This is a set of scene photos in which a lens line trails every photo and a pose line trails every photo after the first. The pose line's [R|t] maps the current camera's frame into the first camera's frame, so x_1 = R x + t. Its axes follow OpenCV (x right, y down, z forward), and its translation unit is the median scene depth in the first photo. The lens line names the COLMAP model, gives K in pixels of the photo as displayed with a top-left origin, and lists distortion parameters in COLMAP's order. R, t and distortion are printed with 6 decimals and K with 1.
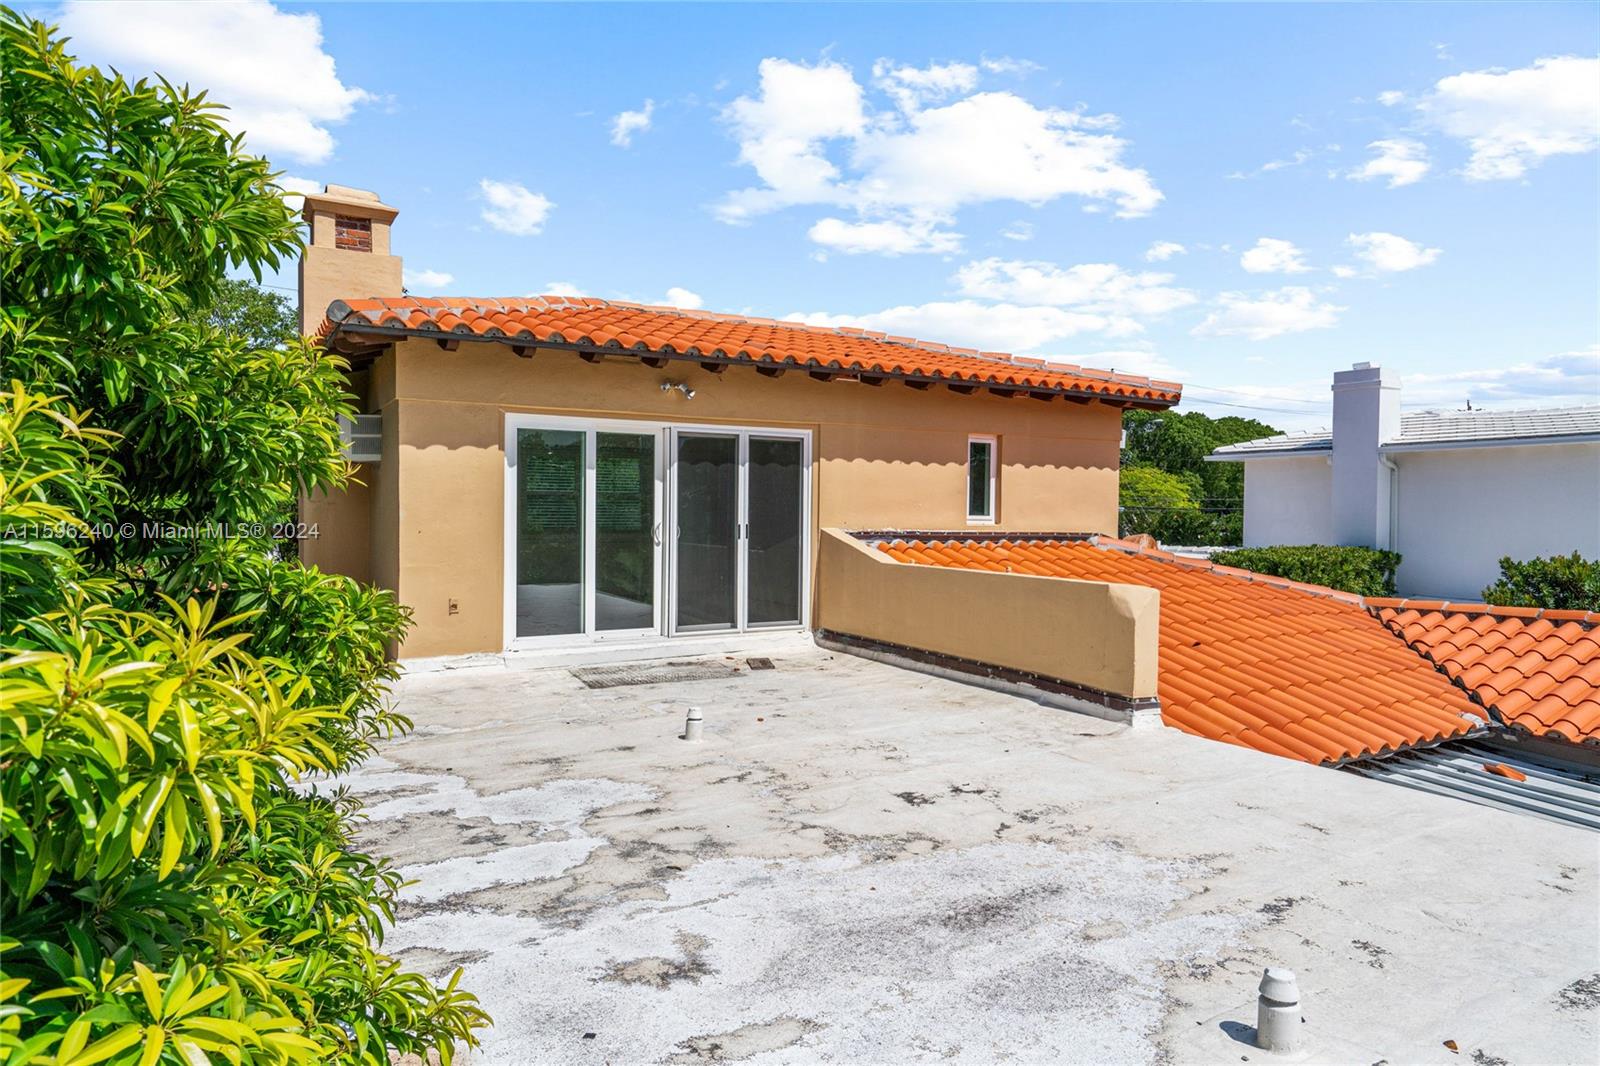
lens RADIAL K [[1007.1, 0, 784.1], [0, 1007.1, 562.4], [0, 0, 1]] dist [0.003844, 0.003180]
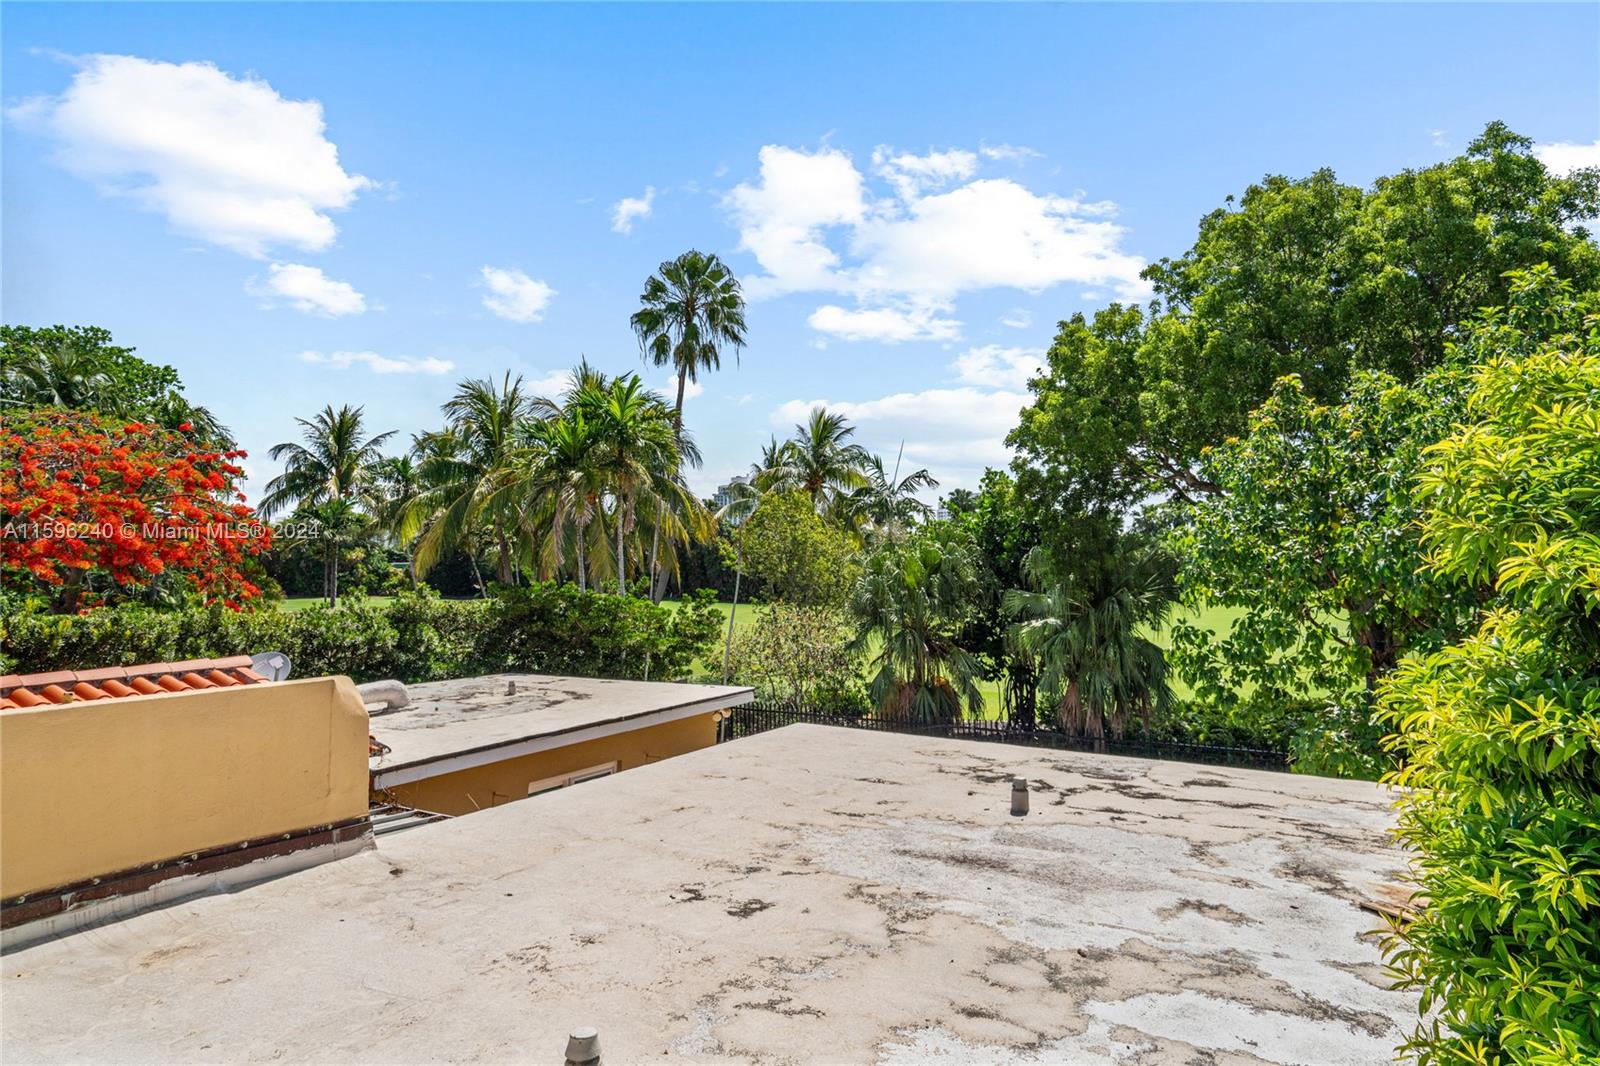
lens RADIAL K [[1007.1, 0, 784.1], [0, 1007.1, 562.4], [0, 0, 1]] dist [0.003844, 0.003180]
pose [[-0.514836, -0.007664, 0.857254, -0.766641], [0.040933, 0.998600, 0.033510, -0.121427], [-0.856311, 0.052342, -0.513801, 1.651643]]
